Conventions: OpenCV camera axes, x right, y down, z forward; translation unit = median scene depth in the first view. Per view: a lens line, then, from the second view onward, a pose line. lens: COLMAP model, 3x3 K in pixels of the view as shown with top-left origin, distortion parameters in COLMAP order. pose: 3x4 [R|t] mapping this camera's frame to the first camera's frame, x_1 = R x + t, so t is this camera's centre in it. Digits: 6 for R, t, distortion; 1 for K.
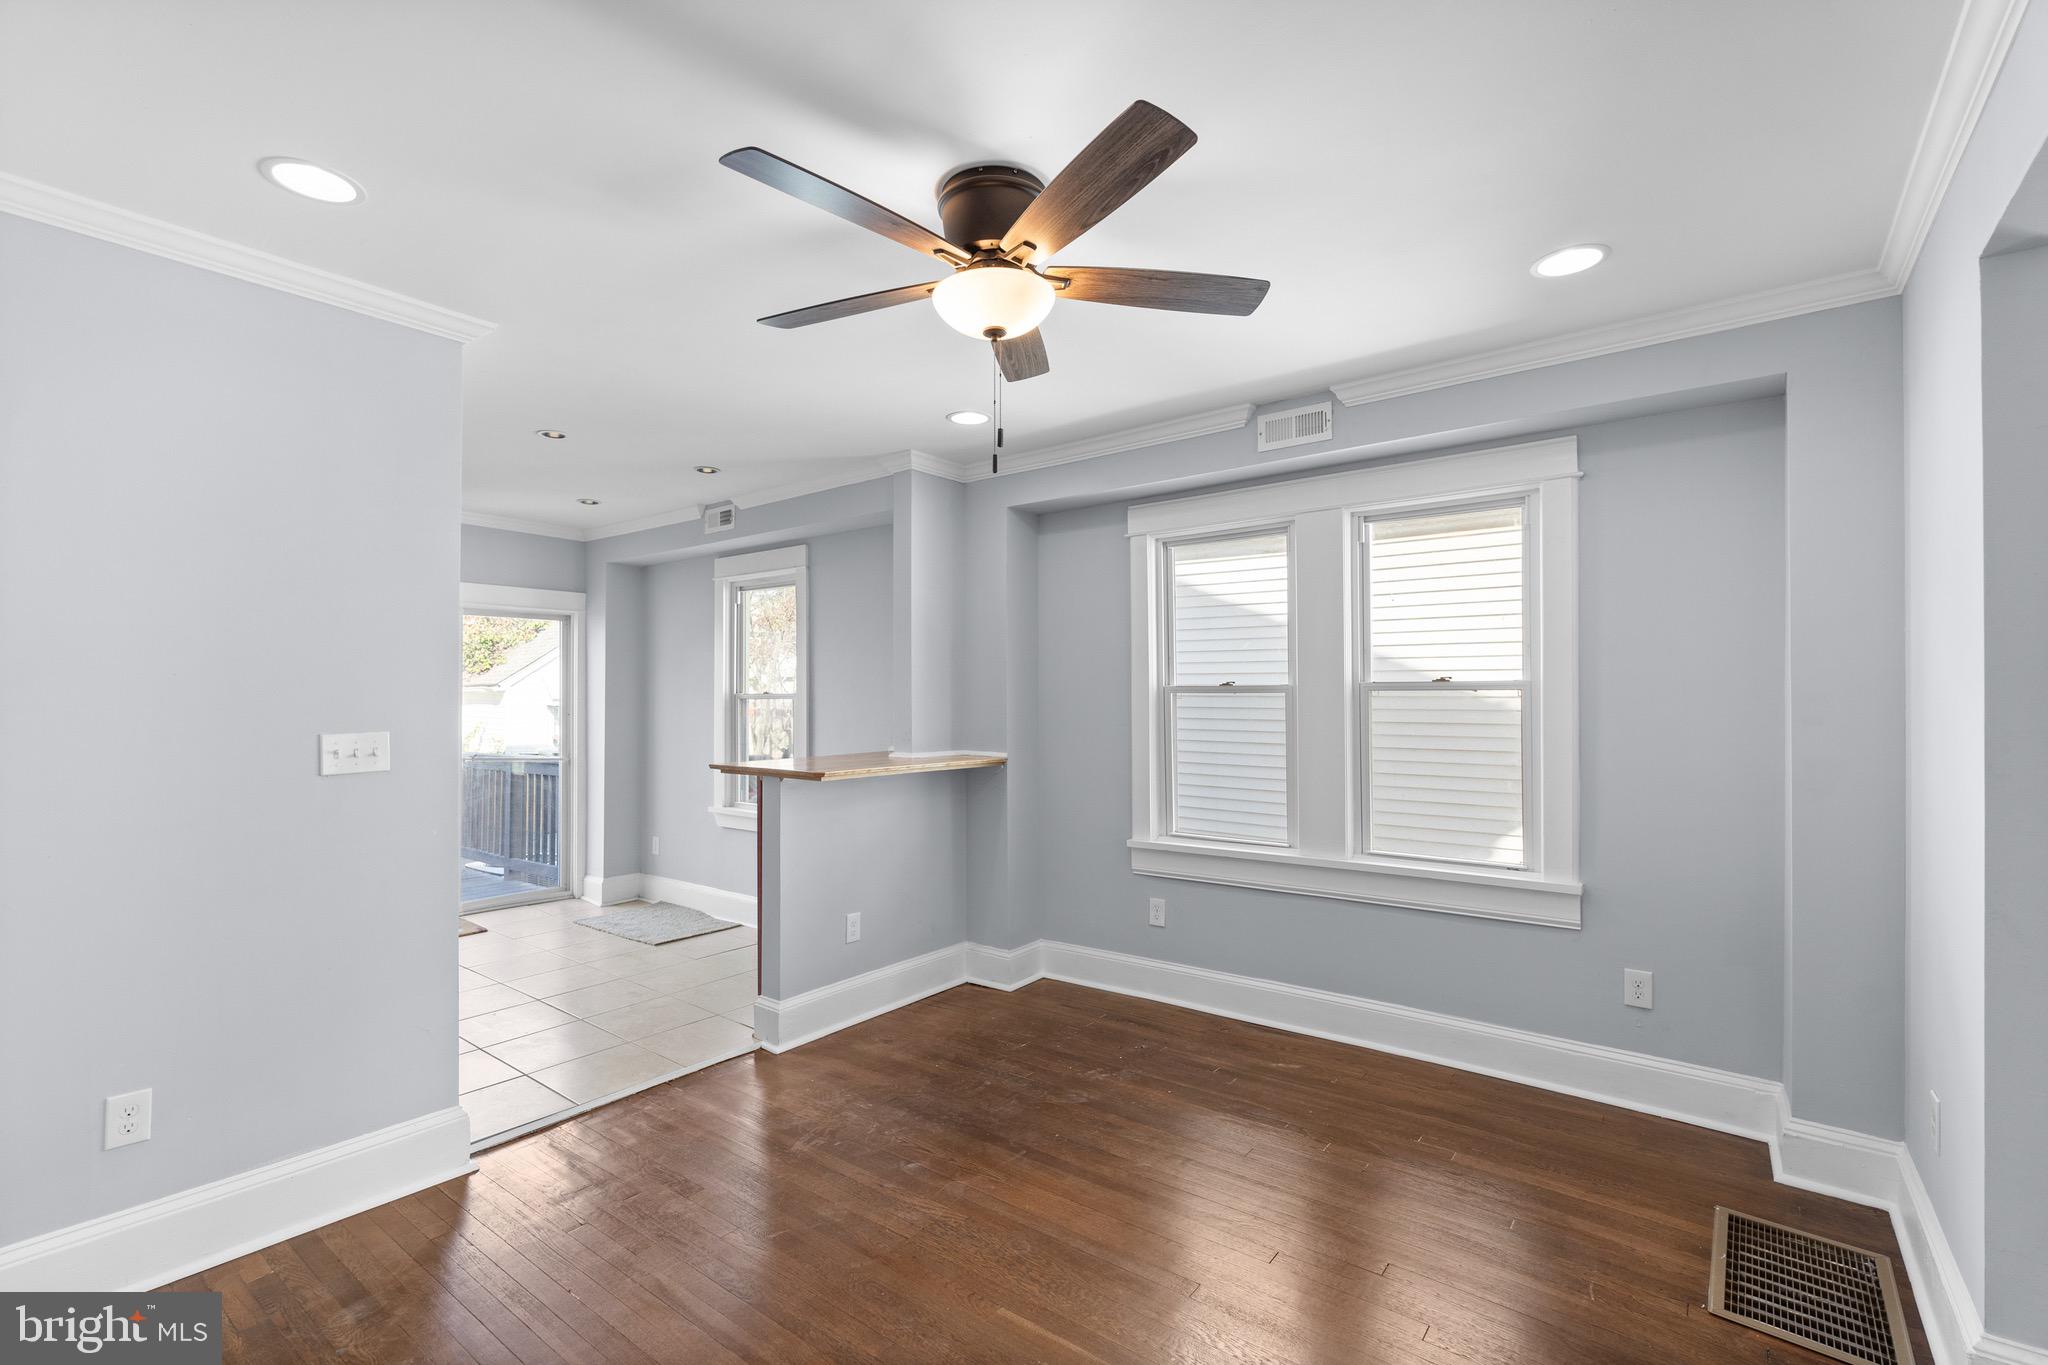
lens RADIAL K [[922.0, 0, 1033.6], [0, 922.0, 688.9], [0, 0, 1]] dist [-0.004594, 0.003317]
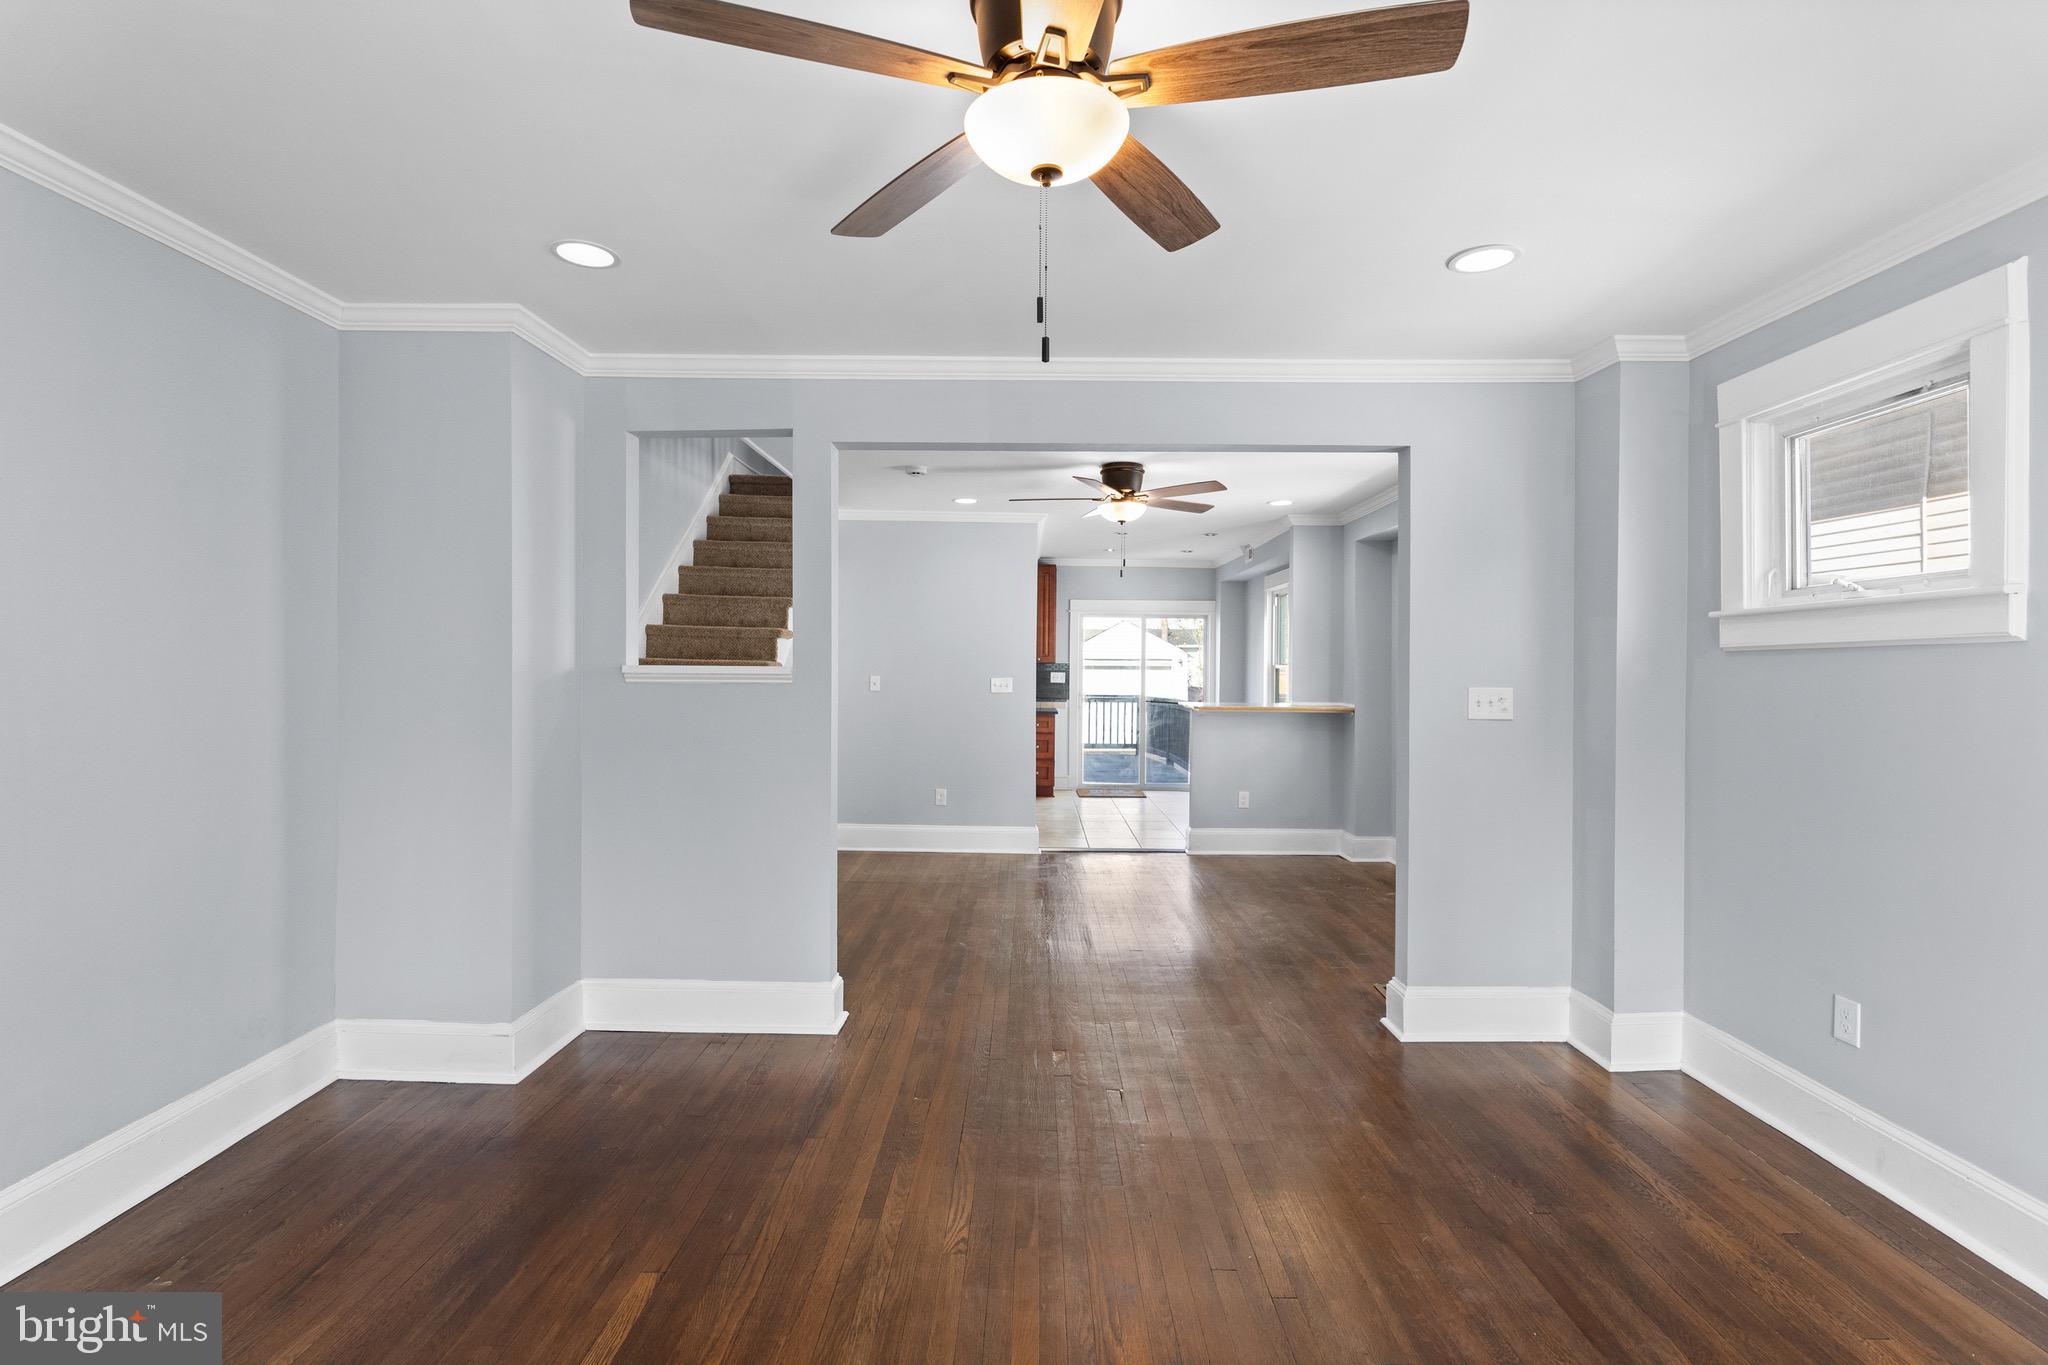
lens RADIAL K [[922.0, 0, 1026.7], [0, 922.0, 671.2], [0, 0, 1]] dist [-0.004594, 0.003317]
pose [[0.613722, 0.011923, -0.789432, 0.856006], [-0.002302, 0.999909, 0.013312, -0.004123], [0.789519, -0.006353, 0.613694, -0.358564]]
